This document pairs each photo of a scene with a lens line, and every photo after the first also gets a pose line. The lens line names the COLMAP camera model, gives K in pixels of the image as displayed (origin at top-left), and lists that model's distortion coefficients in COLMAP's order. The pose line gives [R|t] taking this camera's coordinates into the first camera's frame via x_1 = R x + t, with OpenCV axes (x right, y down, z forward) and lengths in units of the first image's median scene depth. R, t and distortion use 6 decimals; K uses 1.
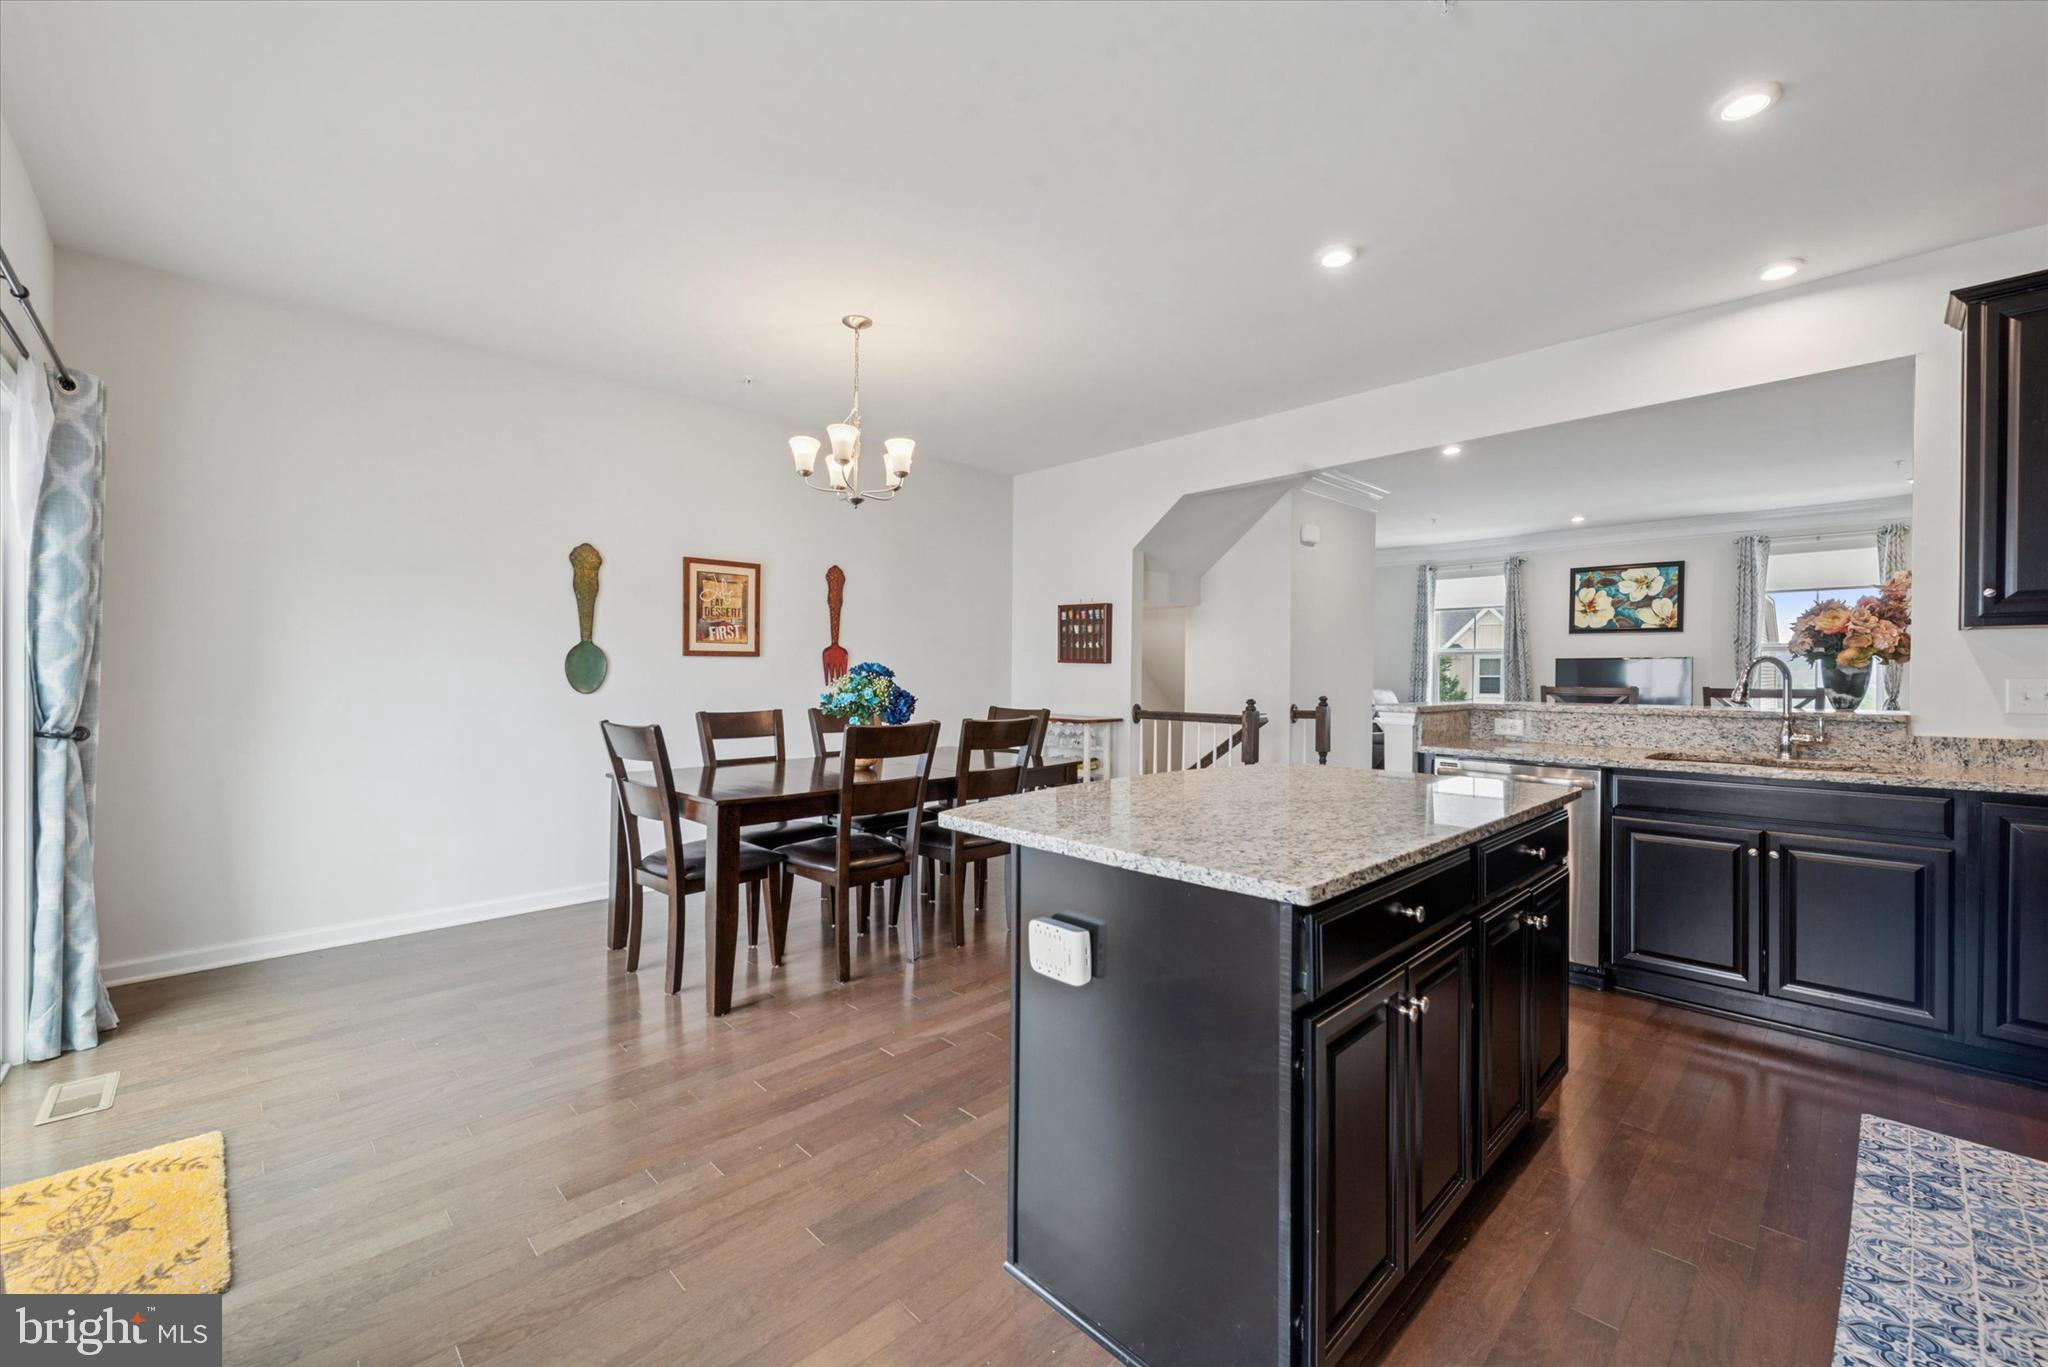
lens RADIAL K [[810.1, 0, 1031.2], [0, 810.1, 680.8], [0, 0, 1]] dist [0.002834, 0.000086]
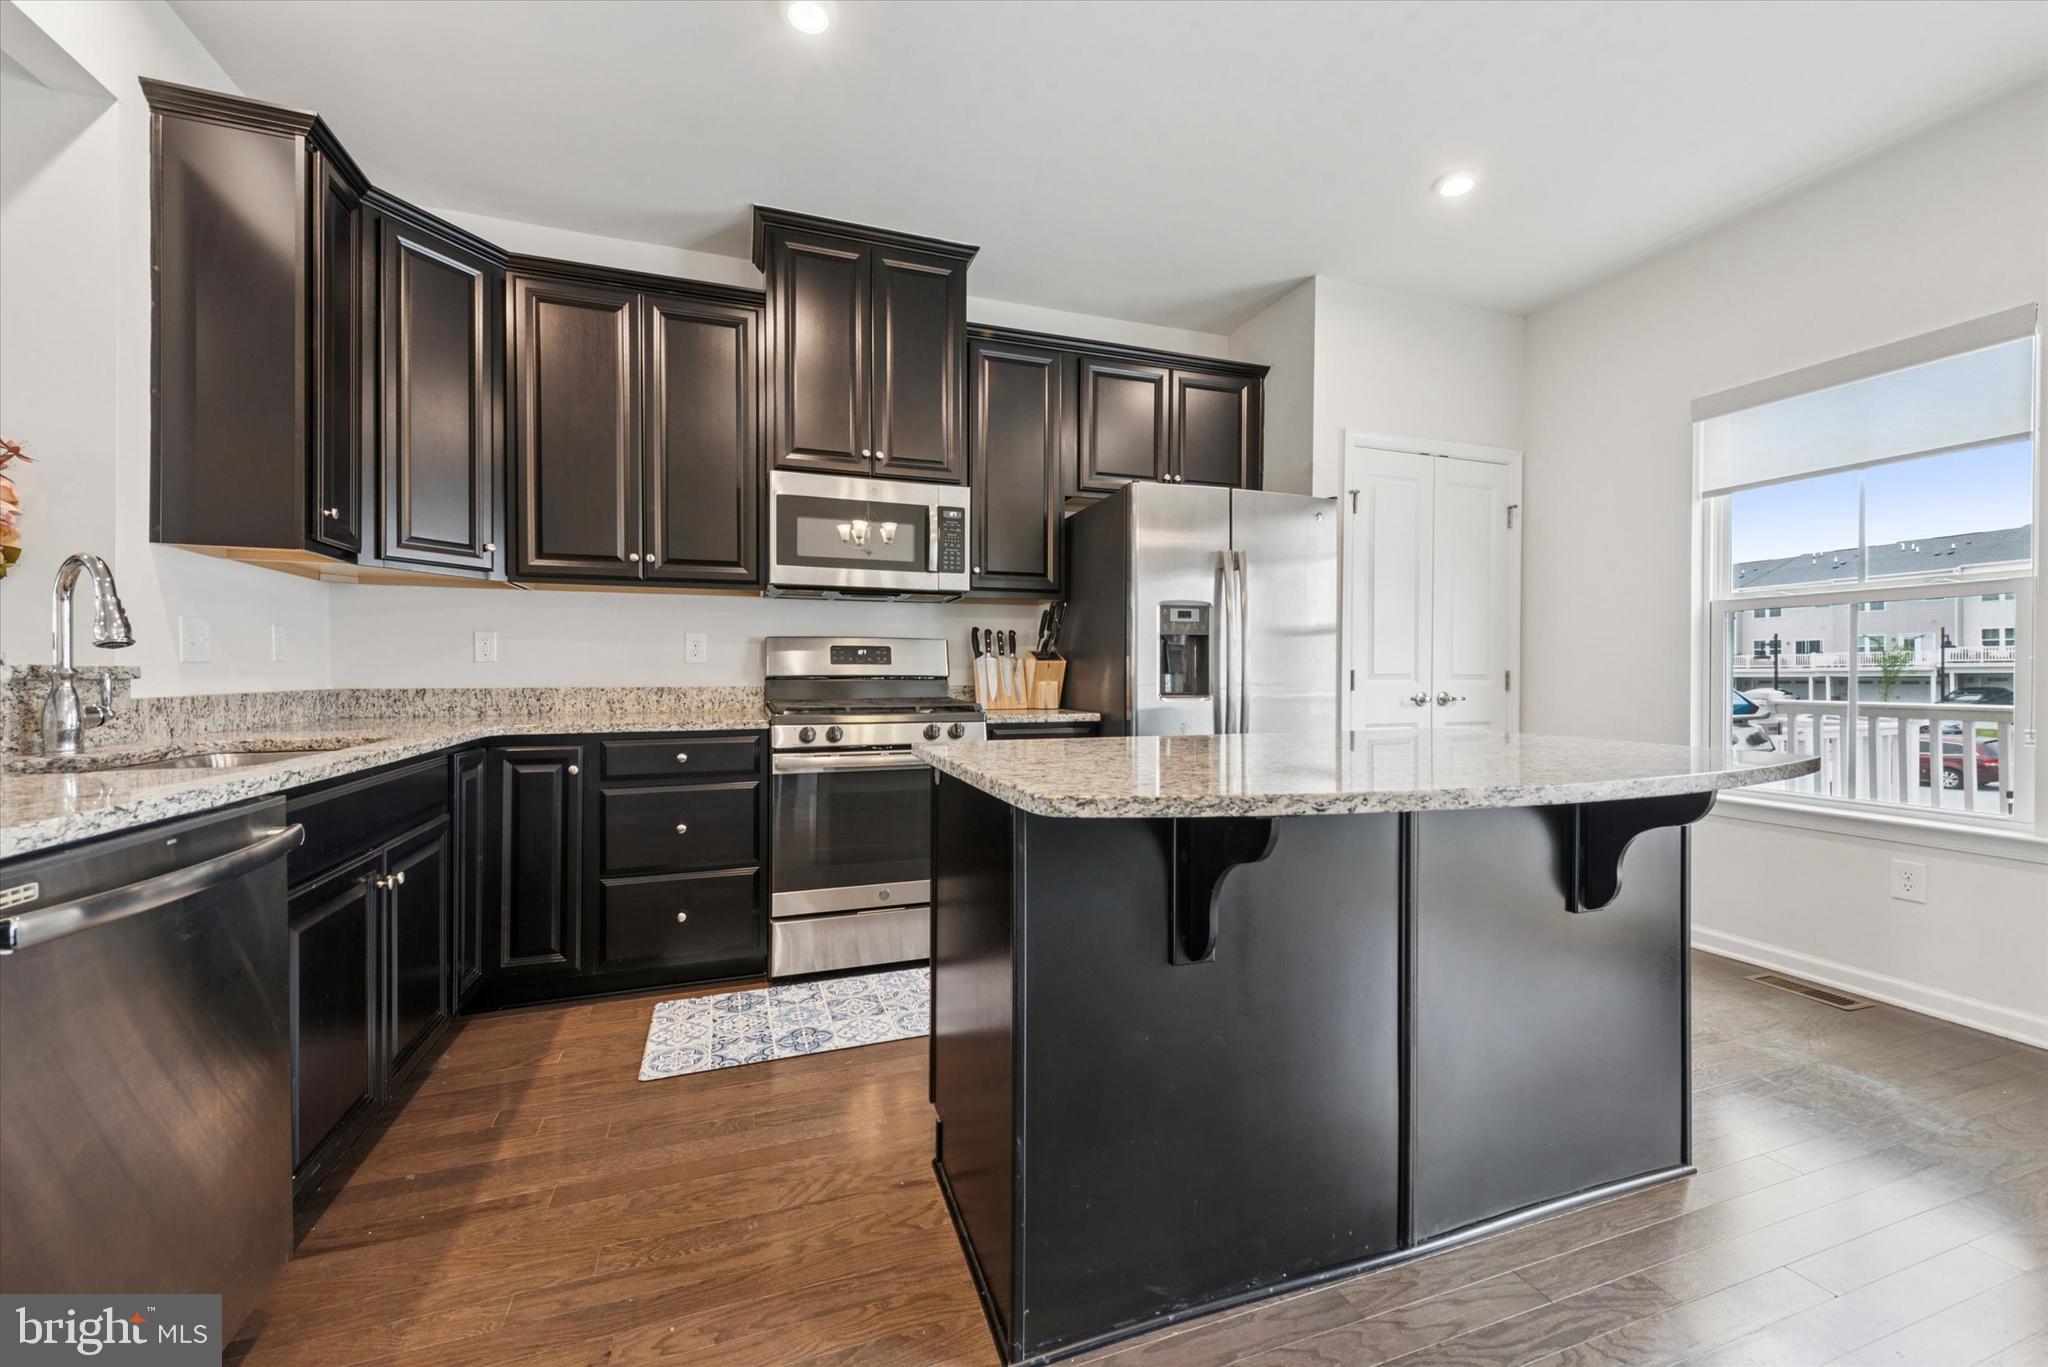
lens RADIAL K [[810.1, 0, 1026.2], [0, 810.1, 676.1], [0, 0, 1]] dist [0.002834, 0.000086]
pose [[-0.918957, -0.005117, 0.394325, 0.278249], [-0.002872, 0.999976, 0.006284, 0.064250], [-0.394348, 0.004642, -0.918950, 1.925691]]
